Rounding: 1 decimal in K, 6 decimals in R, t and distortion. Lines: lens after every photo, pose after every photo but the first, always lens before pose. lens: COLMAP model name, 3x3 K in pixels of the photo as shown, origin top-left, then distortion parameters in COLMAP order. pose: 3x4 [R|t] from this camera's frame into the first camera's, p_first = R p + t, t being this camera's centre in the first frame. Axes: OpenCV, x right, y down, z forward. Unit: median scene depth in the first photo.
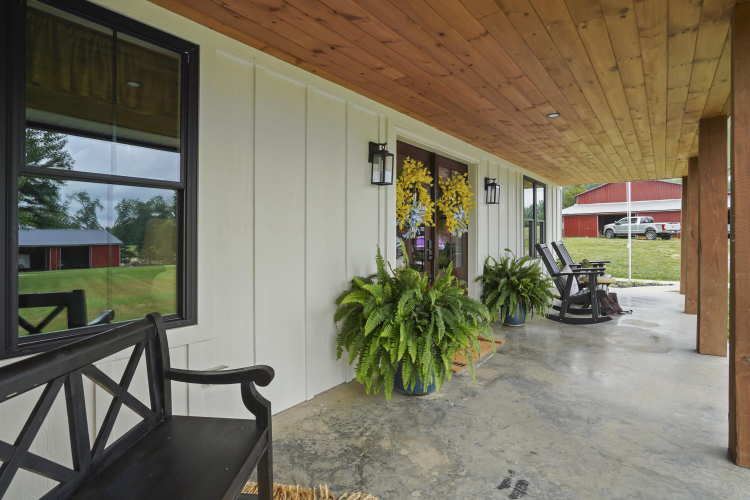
lens RADIAL K [[377.5, 0, 372.1], [0, 377.5, 245.6], [0, 0, 1]] dist [-0.035737, 0.004446]
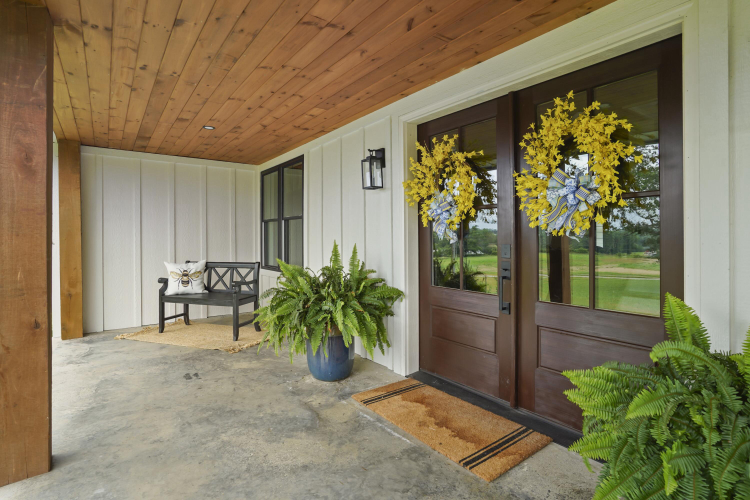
lens RADIAL K [[377.5, 0, 372.1], [0, 377.5, 244.3], [0, 0, 1]] dist [-0.035737, 0.004446]
pose [[-0.275138, 0.019085, -0.961215, 1.348771], [-0.015937, 0.999575, 0.024409, -0.042049], [0.961273, 0.022035, -0.274717, 1.673506]]
